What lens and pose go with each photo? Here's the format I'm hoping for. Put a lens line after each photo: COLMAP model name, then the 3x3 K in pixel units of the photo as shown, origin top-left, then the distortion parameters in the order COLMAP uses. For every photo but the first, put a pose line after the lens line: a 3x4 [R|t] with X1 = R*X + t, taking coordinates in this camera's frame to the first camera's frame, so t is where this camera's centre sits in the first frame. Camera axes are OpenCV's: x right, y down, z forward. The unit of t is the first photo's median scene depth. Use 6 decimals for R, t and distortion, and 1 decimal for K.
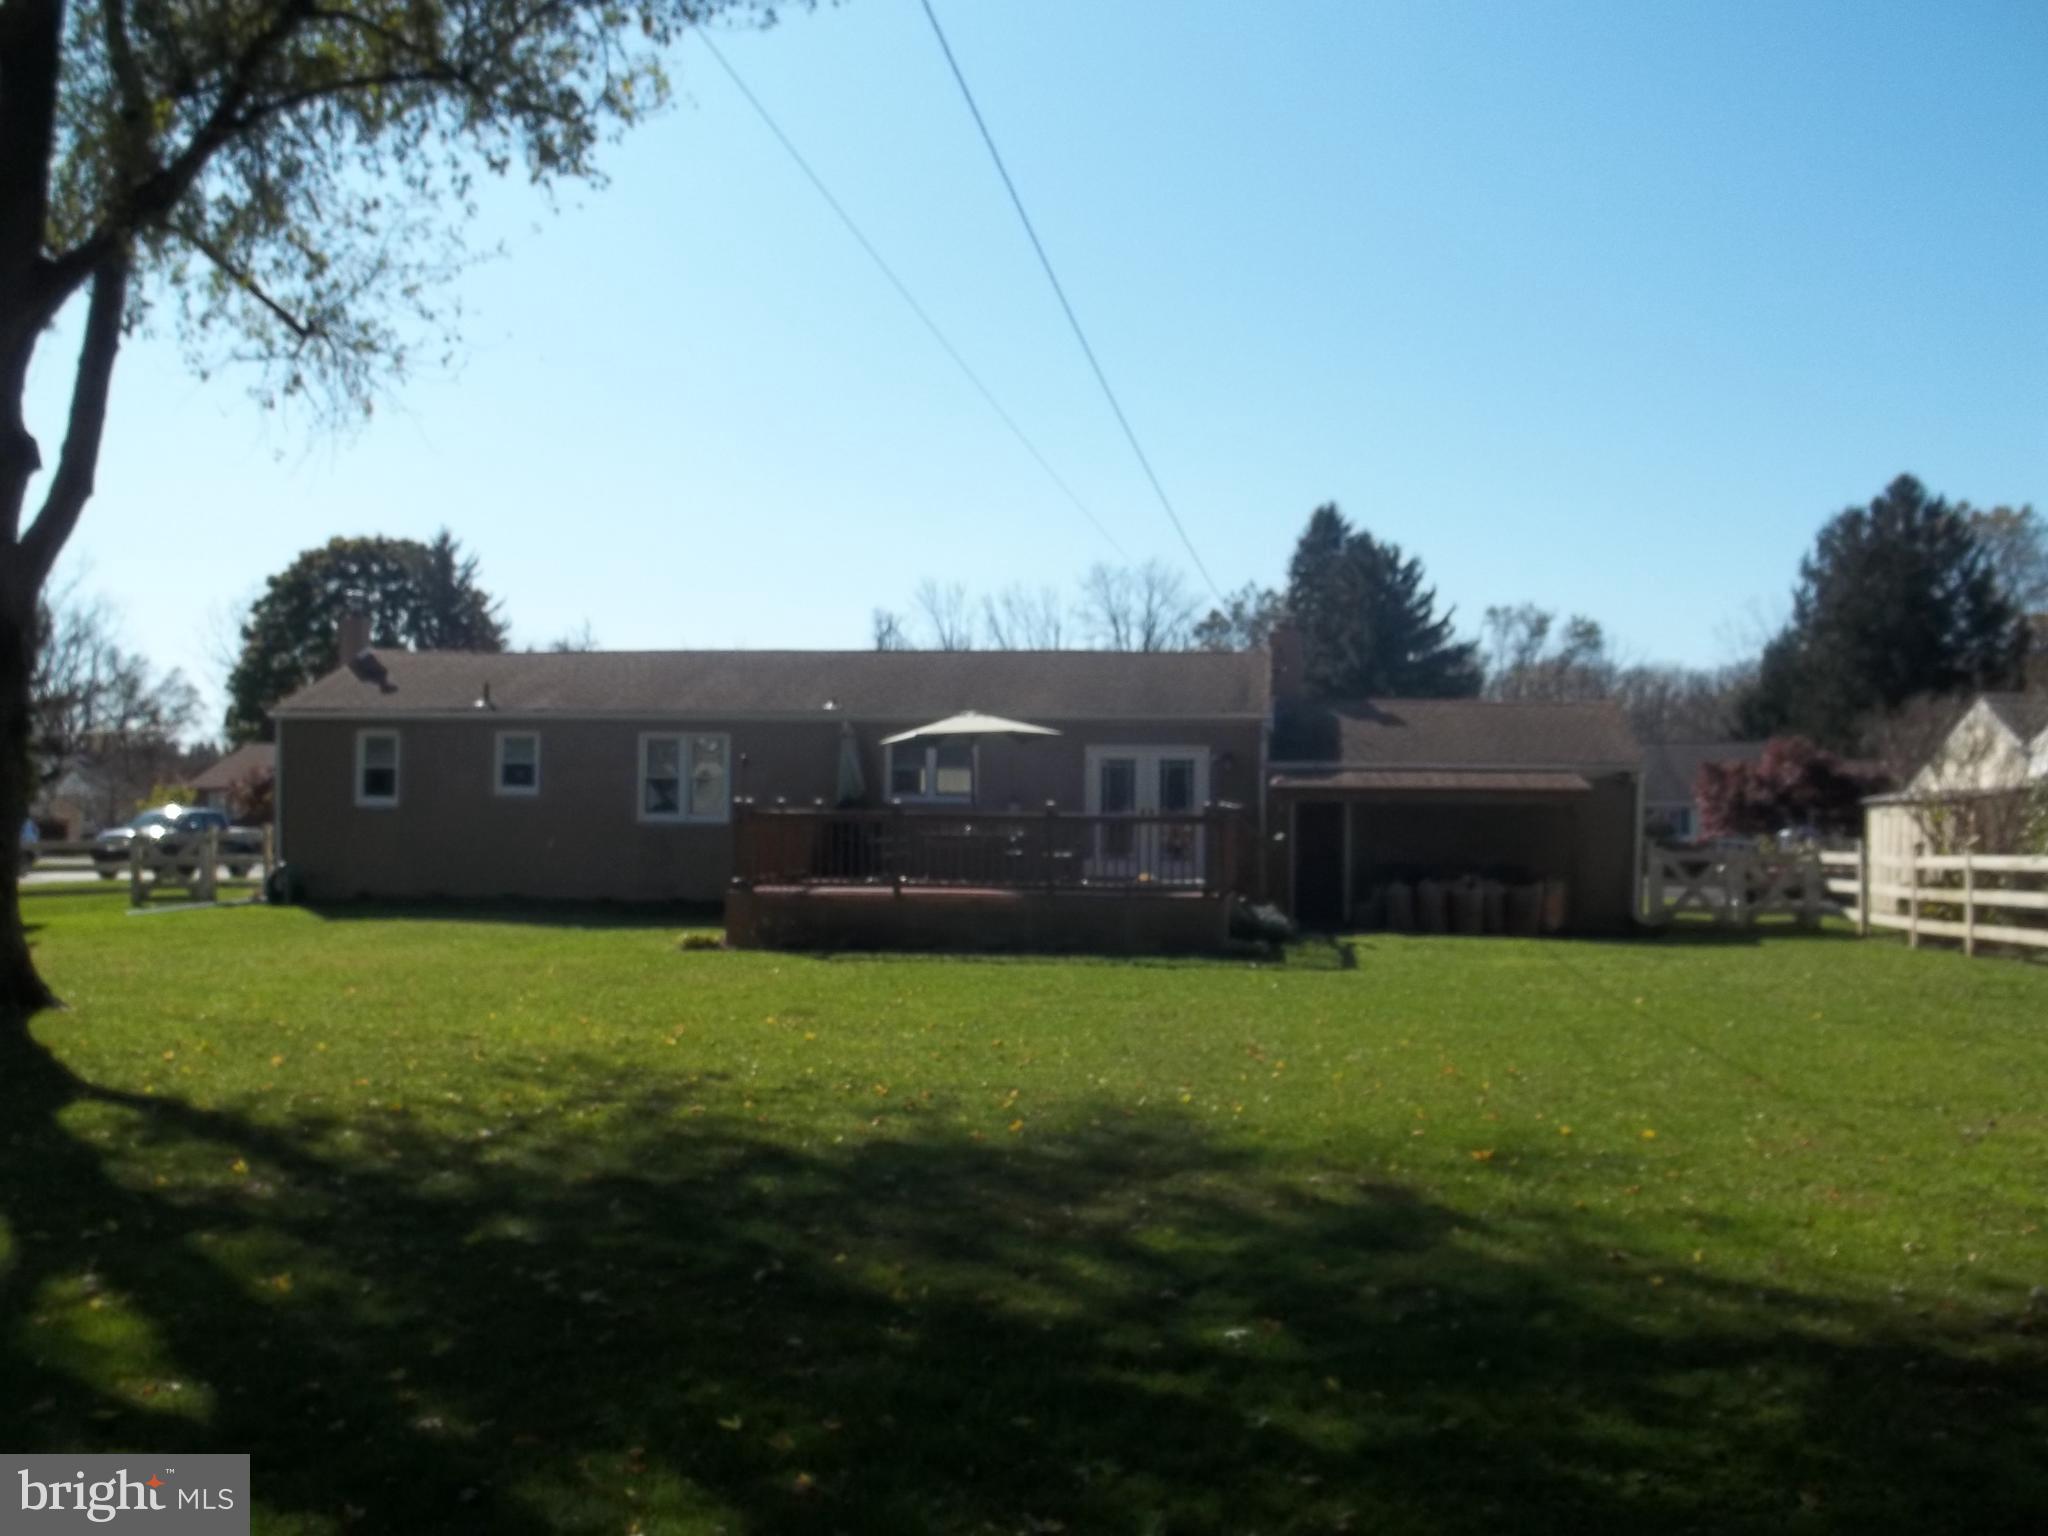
lens RADIAL K [[2008.9, 0, 1033.7], [0, 2008.9, 766.1], [0, 0, 1]] dist [-0.063729, 0.000000]
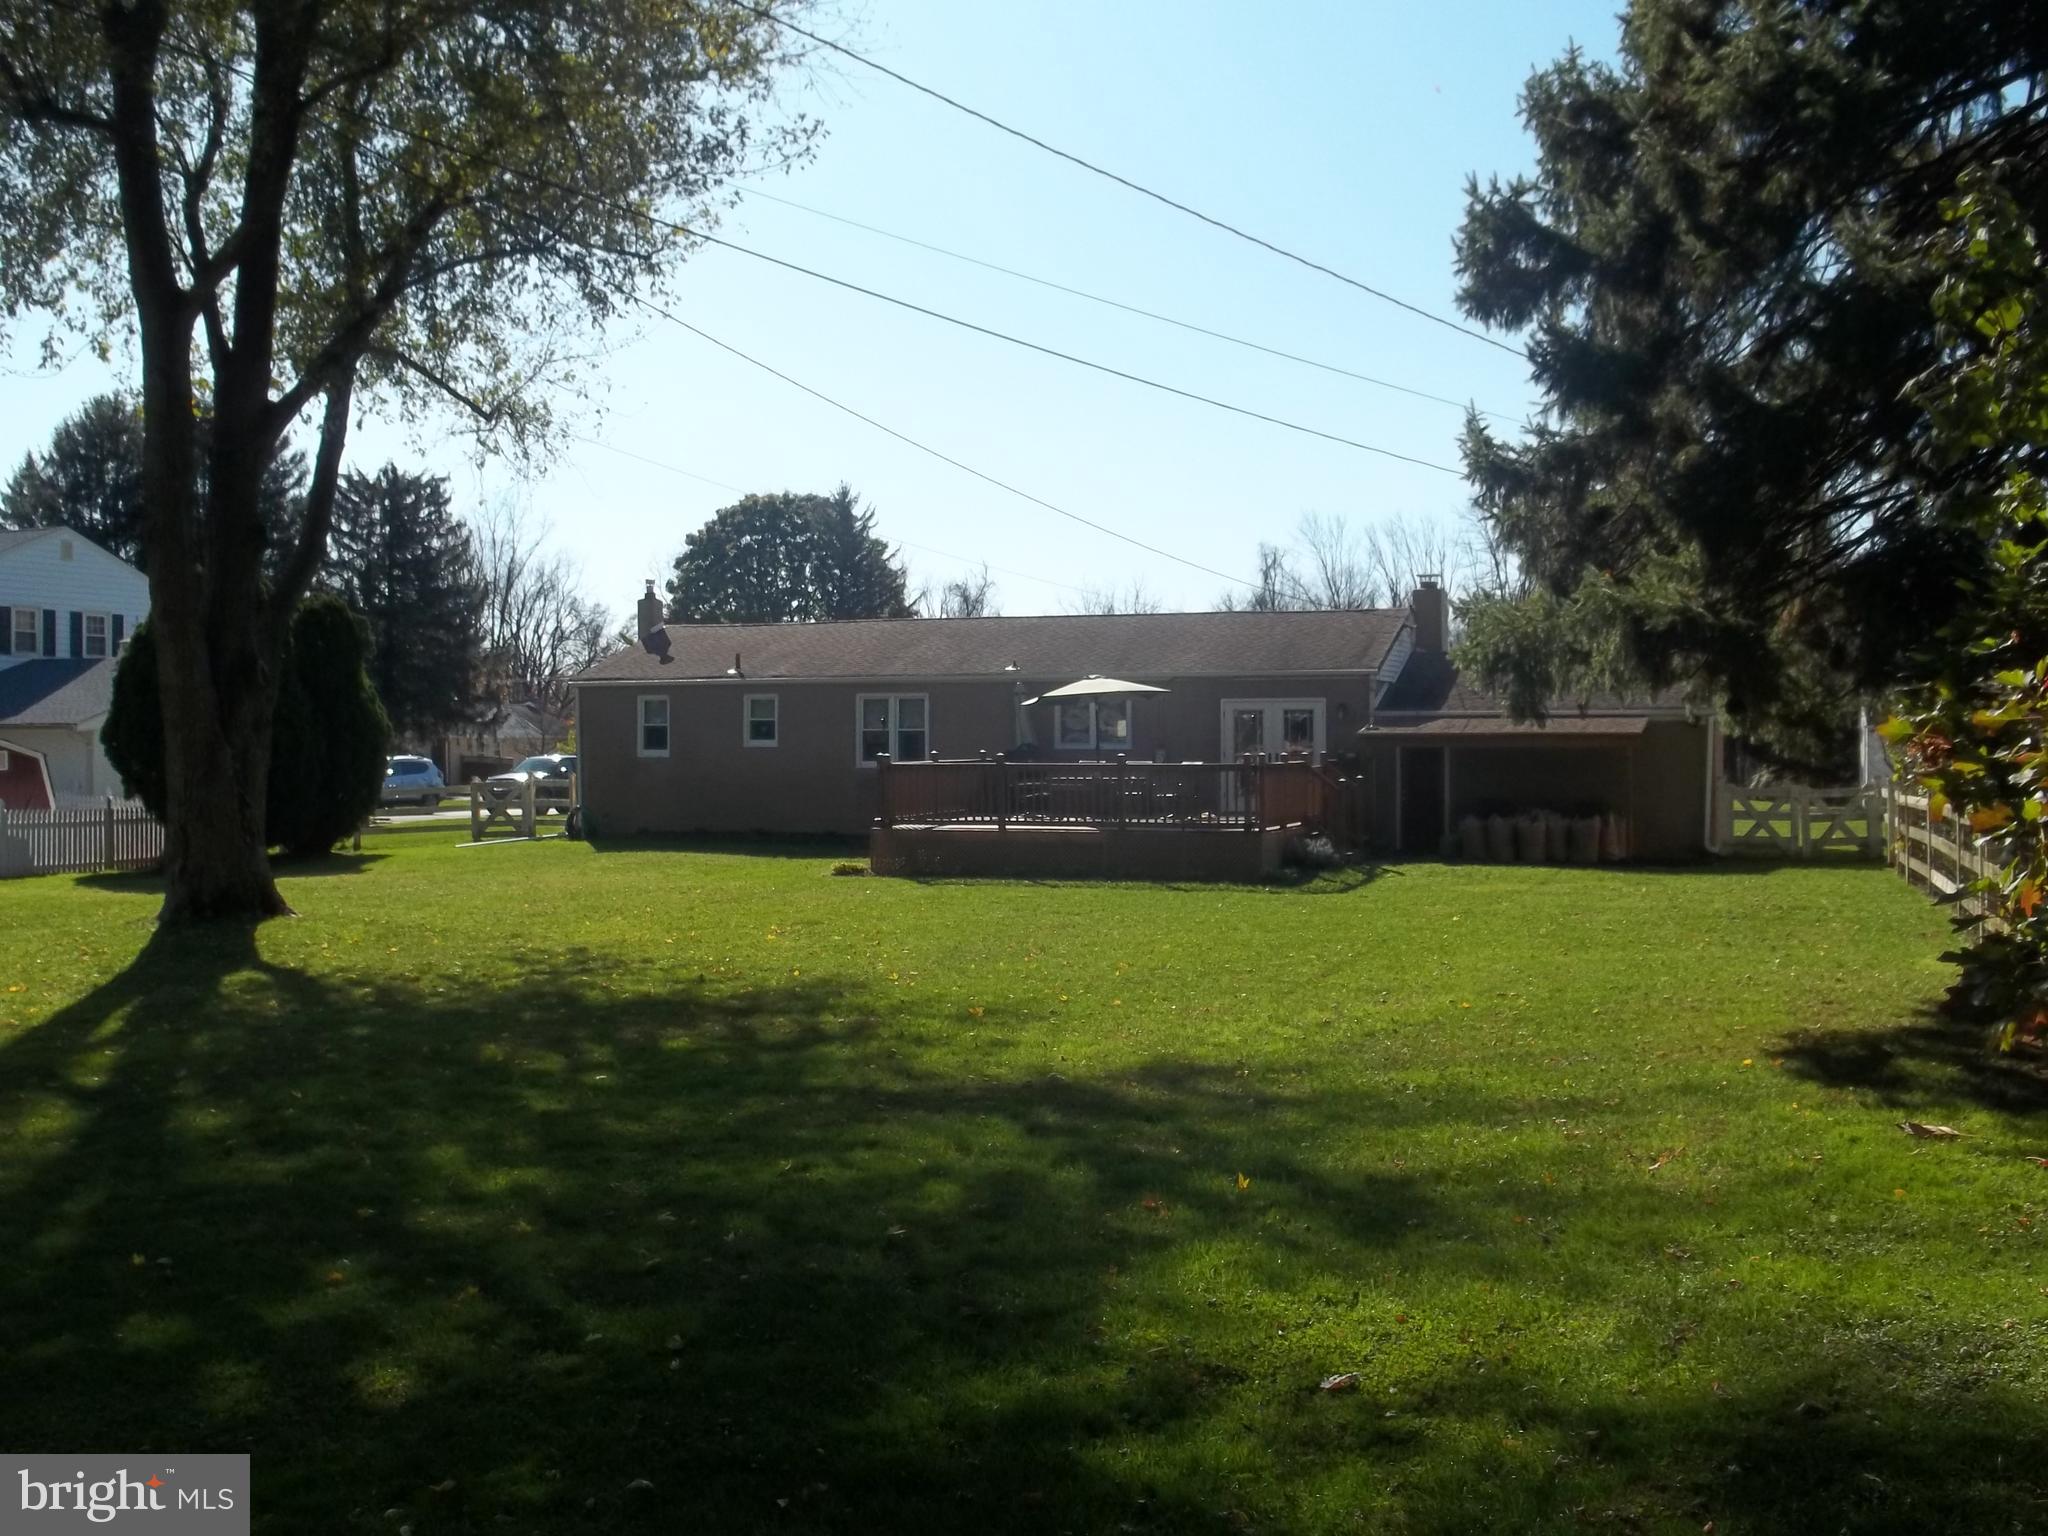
lens RADIAL K [[2008.9, 0, 1022.0], [0, 2008.9, 775.2], [0, 0, 1]] dist [-0.063729, 0.000000]
pose [[0.973734, -0.008699, -0.227522, 0.167786], [0.018217, 0.999043, 0.039764, -0.013603], [0.226958, -0.042865, 0.972961, -0.139300]]
